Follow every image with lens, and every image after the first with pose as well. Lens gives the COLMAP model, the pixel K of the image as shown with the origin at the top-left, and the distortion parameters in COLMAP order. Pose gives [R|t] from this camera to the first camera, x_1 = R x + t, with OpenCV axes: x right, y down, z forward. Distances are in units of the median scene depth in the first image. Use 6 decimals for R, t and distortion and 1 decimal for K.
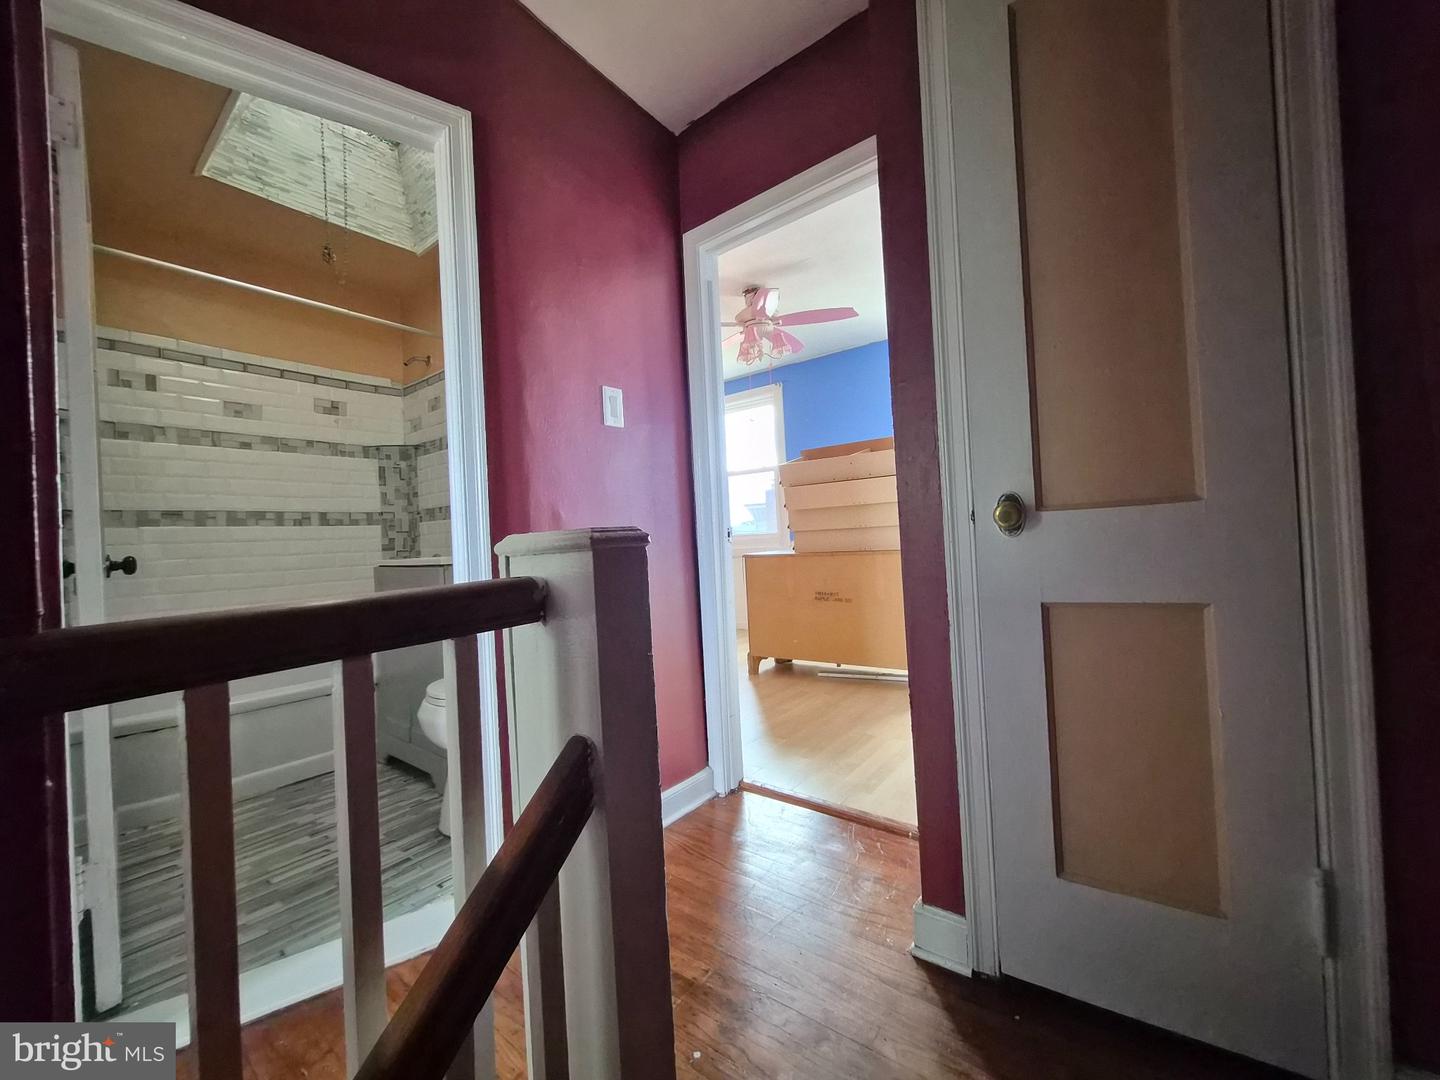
lens RADIAL K [[567.0, 0, 717.5], [0, 567.0, 533.4], [0, 0, 1]] dist [-0.001290, 0.001065]
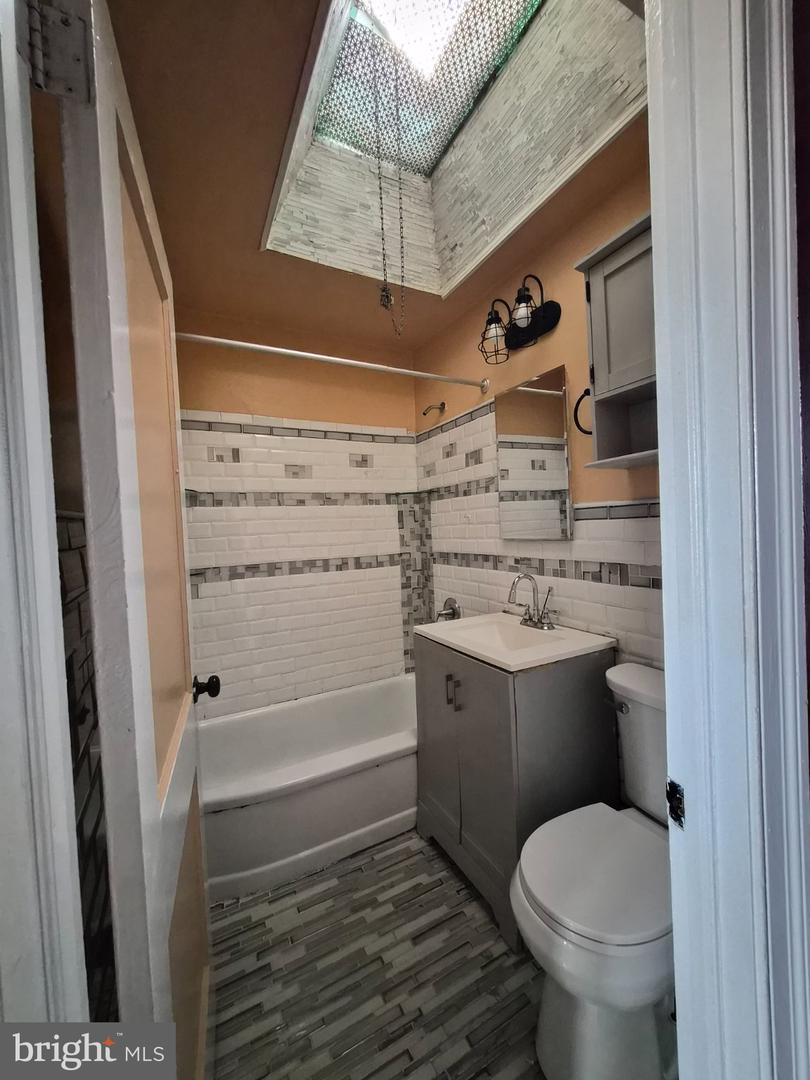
lens RADIAL K [[425.2, 0, 411.2], [0, 425.2, 539.7], [0, 0, 1]] dist [-0.001290, 0.001065]
pose [[0.914417, 0.014524, -0.404512, -0.304357], [0.005332, 0.998837, 0.047917, -0.127422], [0.404738, -0.045973, 0.913276, 0.328963]]
